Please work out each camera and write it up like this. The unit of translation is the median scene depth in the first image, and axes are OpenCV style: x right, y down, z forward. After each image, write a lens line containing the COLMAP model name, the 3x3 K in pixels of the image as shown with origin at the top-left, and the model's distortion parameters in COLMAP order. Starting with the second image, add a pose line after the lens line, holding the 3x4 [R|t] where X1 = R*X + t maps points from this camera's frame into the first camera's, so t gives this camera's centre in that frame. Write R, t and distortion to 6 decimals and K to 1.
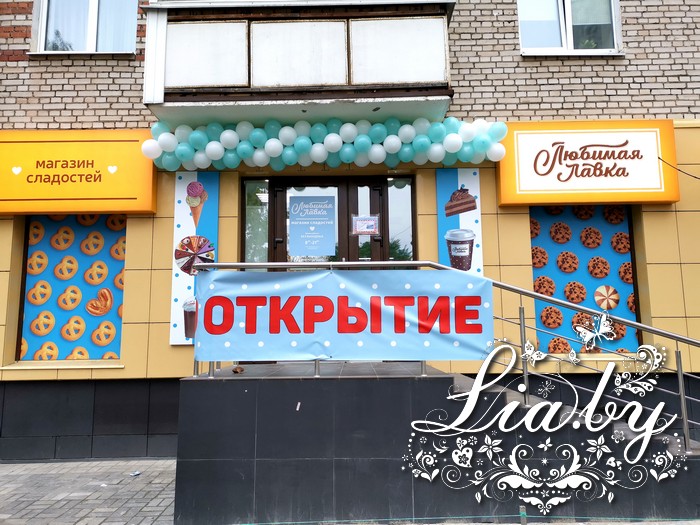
lens RADIAL K [[528.5, 0, 350.0], [0, 528.5, 262.5], [0, 0, 1]] dist [0.062412, -0.003682]
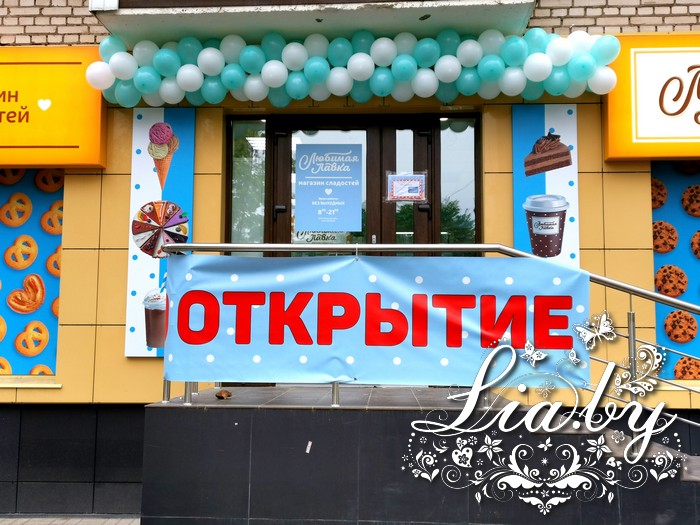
lens RADIAL K [[799.4, 0, 350.0], [0, 799.4, 262.5], [0, 0, 1]] dist [0.065640, -0.005606]
pose [[0.999158, 0.012594, -0.039034, -0.002161], [-0.011245, 0.999339, 0.034585, -0.008869], [0.039444, -0.034117, 0.998639, -0.039955]]
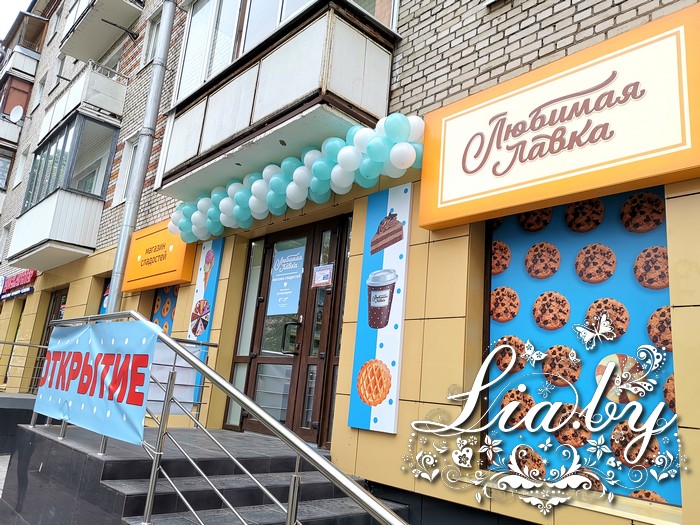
lens RADIAL K [[528.5, 0, 350.0], [0, 528.5, 262.5], [0, 0, 1]] dist [0.062412, -0.003682]
pose [[0.689102, -0.104569, -0.717080, 0.699541], [0.000191, 0.989560, -0.144119, 0.031386], [0.724665, 0.099176, 0.681928, 0.479972]]
